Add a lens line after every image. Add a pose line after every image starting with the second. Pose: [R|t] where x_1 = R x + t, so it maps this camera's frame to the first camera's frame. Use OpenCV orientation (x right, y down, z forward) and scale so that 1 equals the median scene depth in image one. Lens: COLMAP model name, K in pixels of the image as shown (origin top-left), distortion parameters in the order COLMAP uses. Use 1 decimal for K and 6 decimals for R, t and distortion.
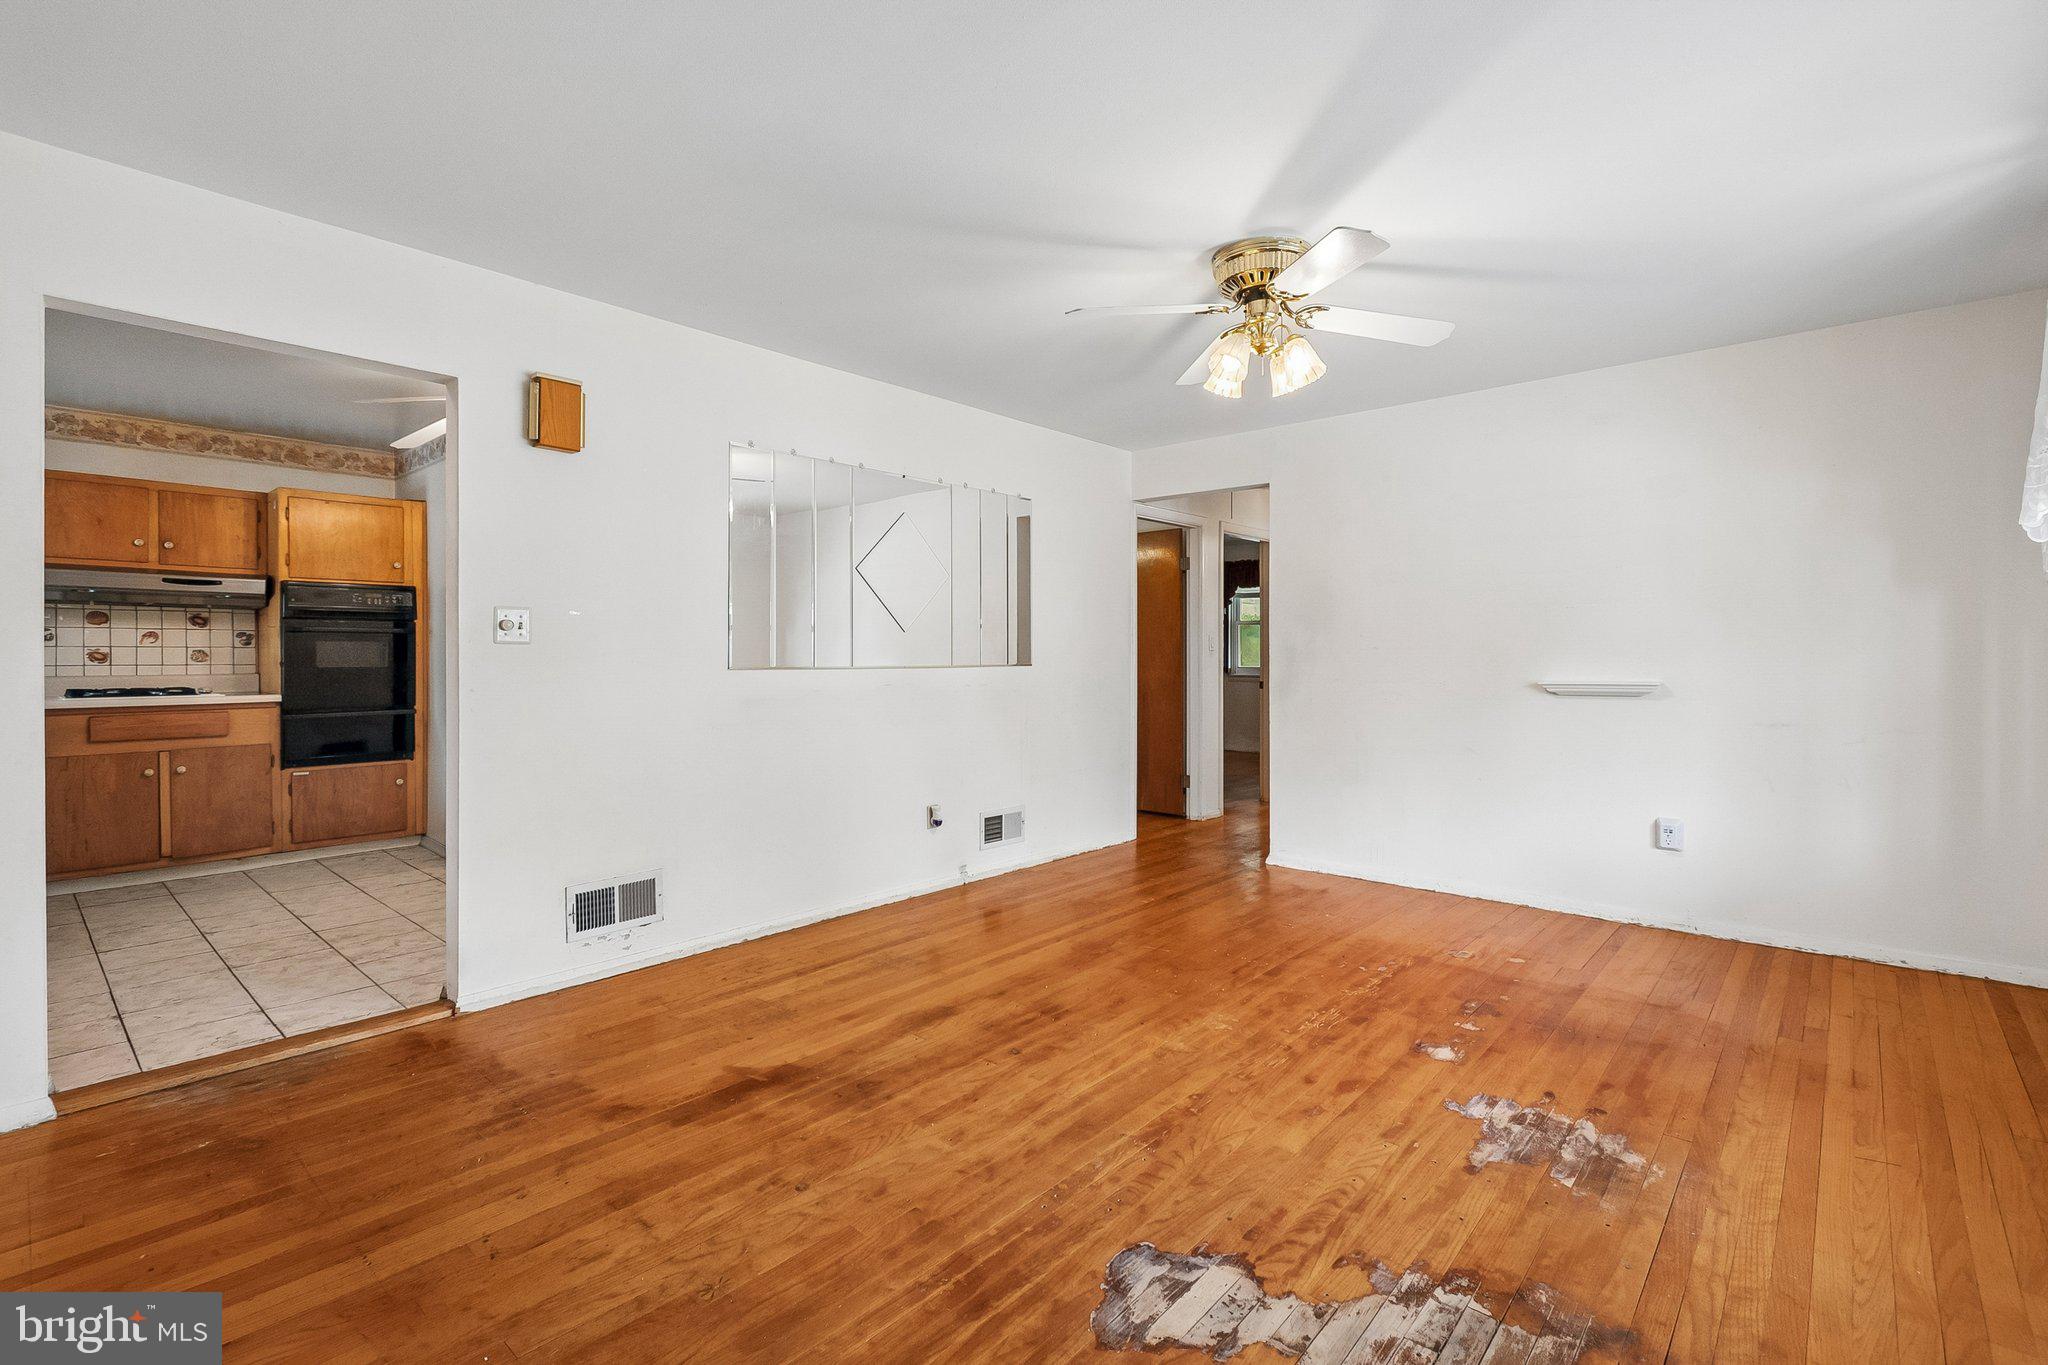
lens RADIAL K [[922.2, 0, 1040.7], [0, 922.2, 654.2], [0, 0, 1]] dist [0.010938, -0.006058]
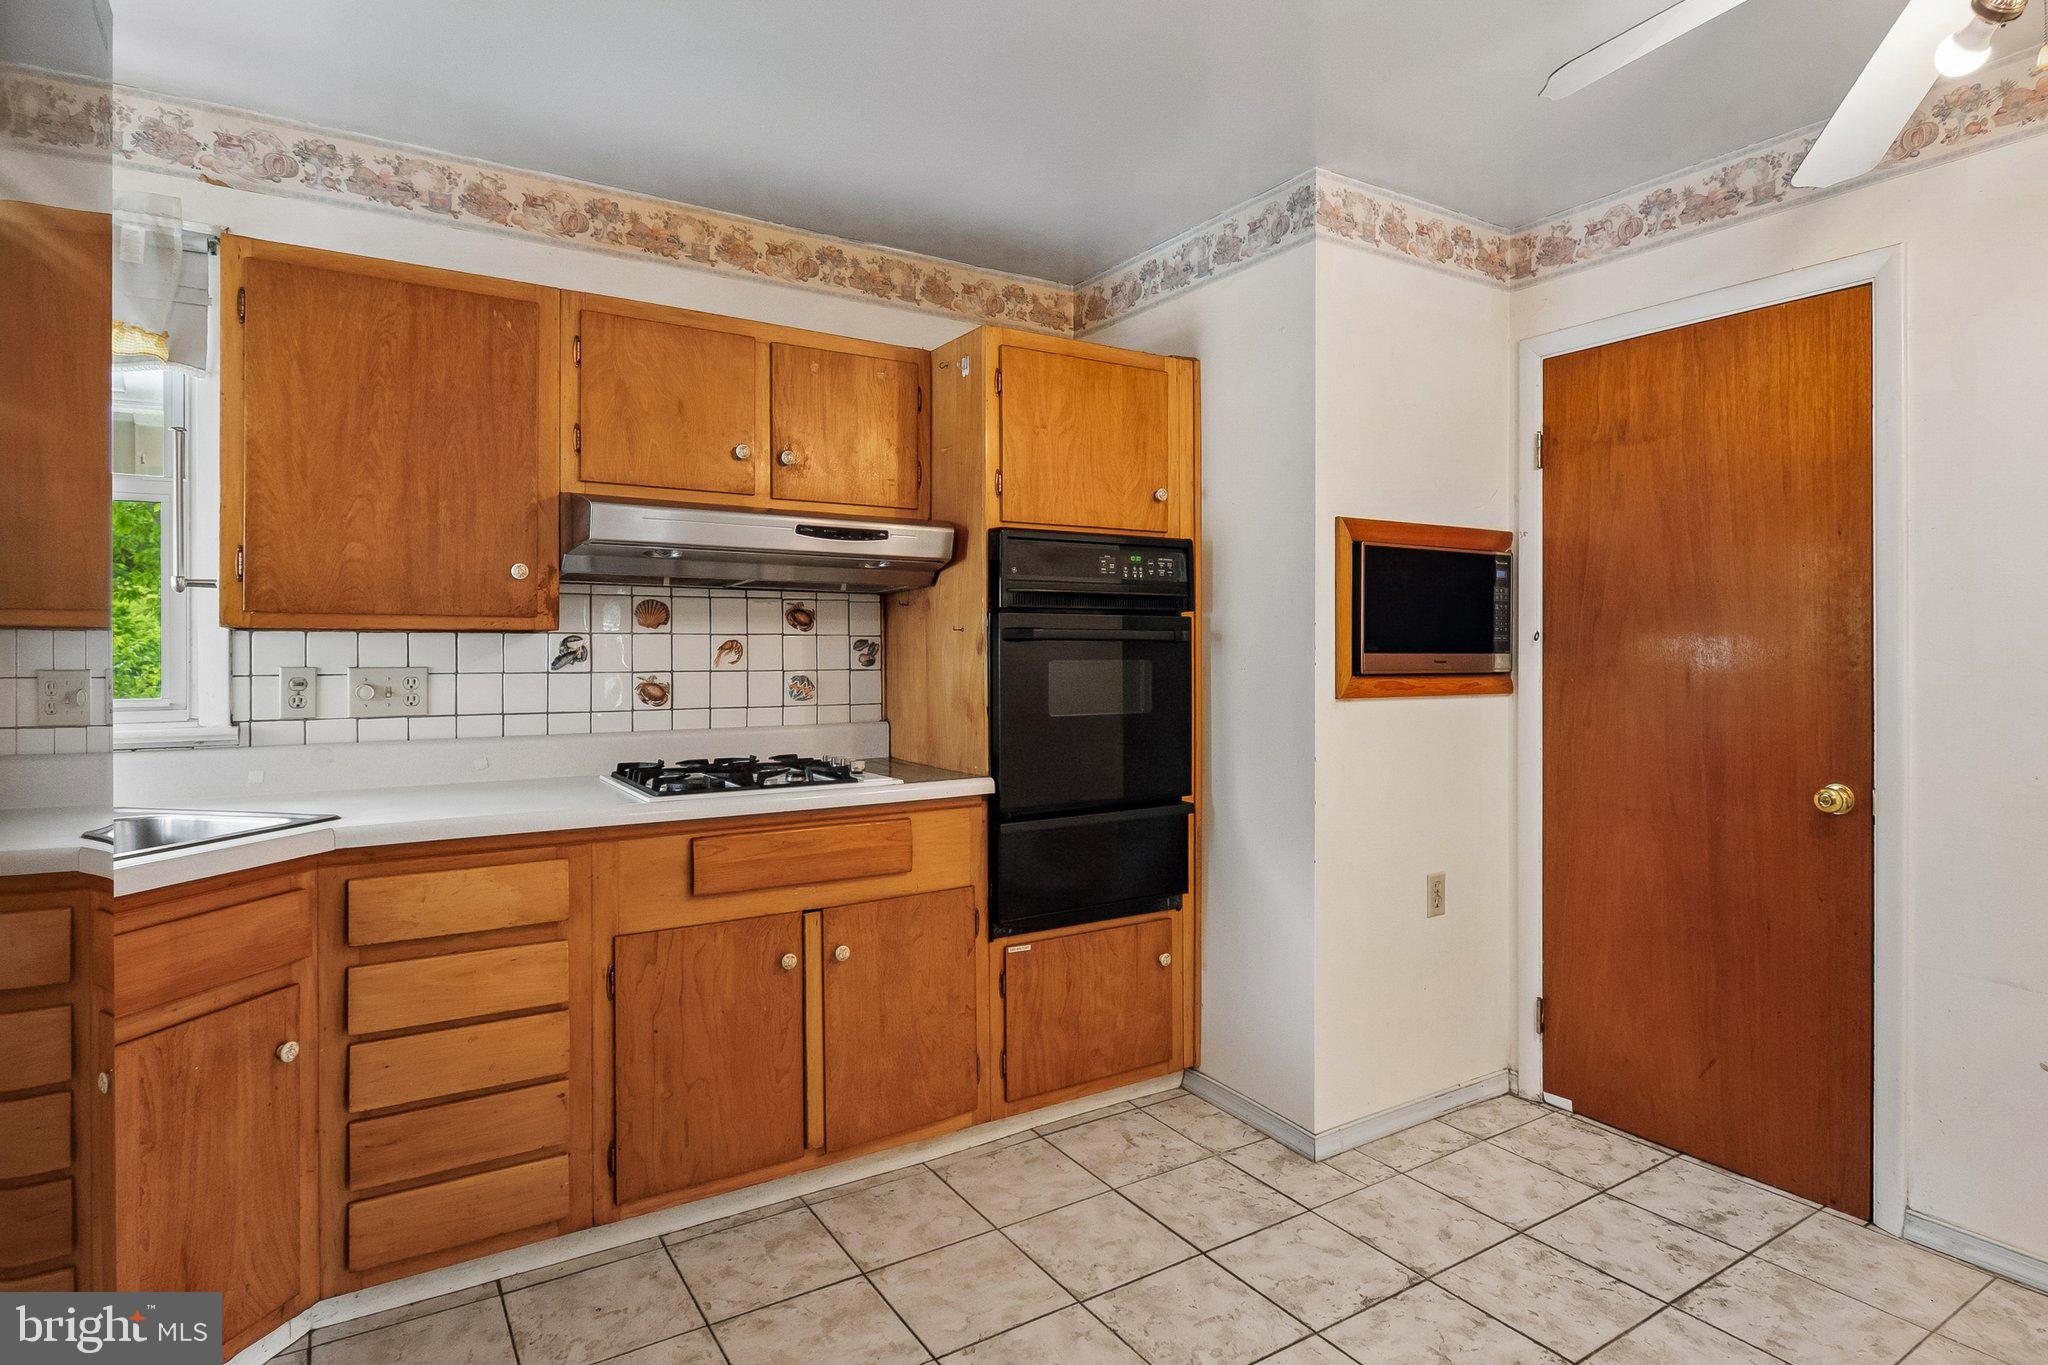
lens RADIAL K [[1099.9, 0, 1046.6], [0, 1099.9, 648.1], [0, 0, 1]] dist [0.003574, -0.004945]
pose [[0.960883, -0.000933, -0.276952, -0.632320], [0.000441, 0.999998, -0.001838, -0.019023], [0.276953, 0.001644, 0.960882, 0.478718]]
